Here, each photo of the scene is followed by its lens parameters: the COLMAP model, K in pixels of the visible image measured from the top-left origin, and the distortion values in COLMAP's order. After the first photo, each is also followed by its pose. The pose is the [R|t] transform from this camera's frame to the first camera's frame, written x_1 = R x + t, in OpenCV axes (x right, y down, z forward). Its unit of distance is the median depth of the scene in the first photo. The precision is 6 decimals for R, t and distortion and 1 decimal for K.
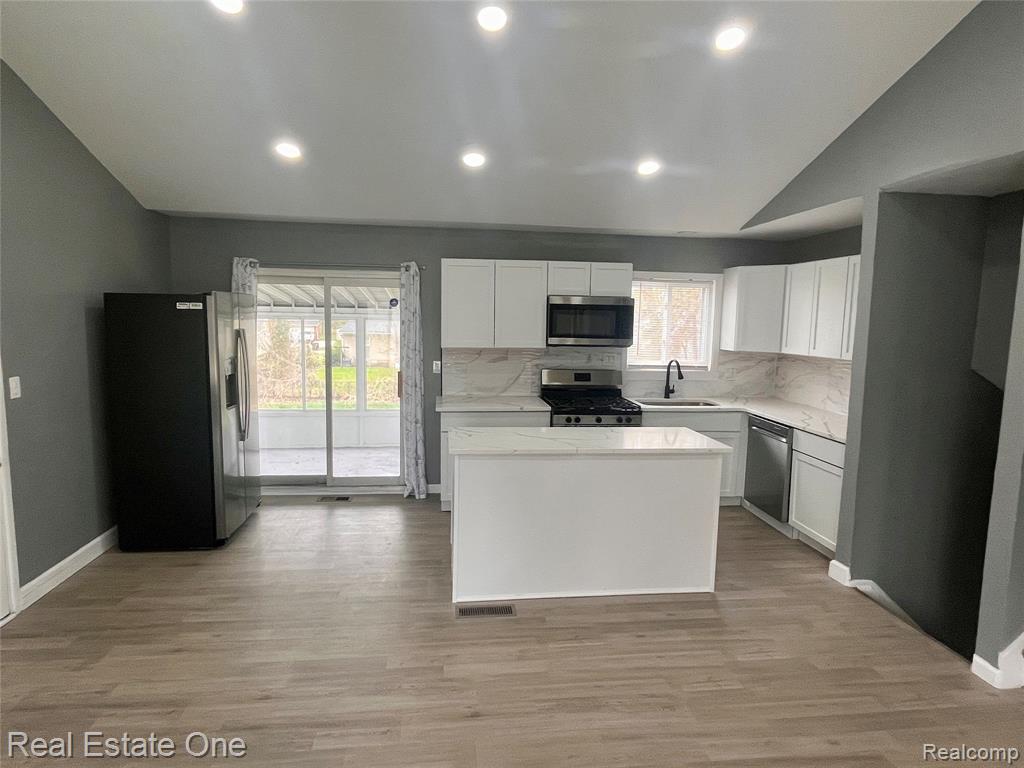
lens RADIAL K [[586.7, 0, 512.0], [0, 586.7, 384.0], [0, 0, 1]] dist [-0.006059, -0.002575]
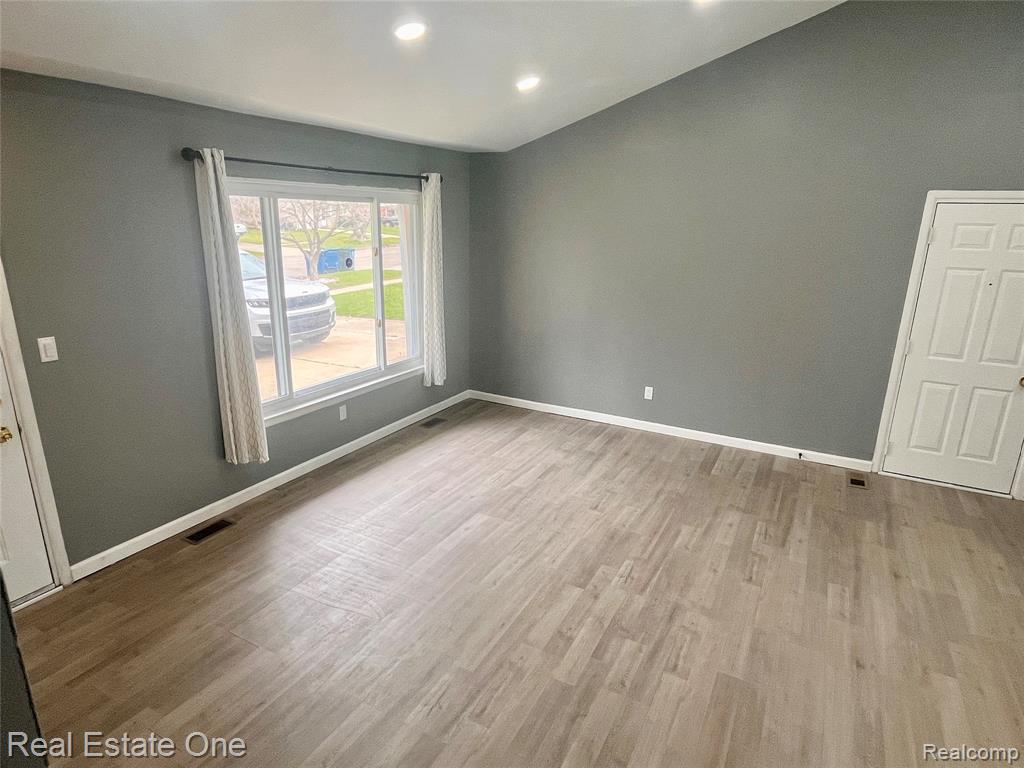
lens RADIAL K [[586.7, 0, 512.0], [0, 586.7, 384.0], [0, 0, 1]] dist [-0.006059, -0.002575]
pose [[-0.576104, 0.197553, -0.793144, 0.516059], [-0.123318, 0.938239, 0.323265, -0.087138], [0.808021, 0.284043, -0.516161, 0.445868]]
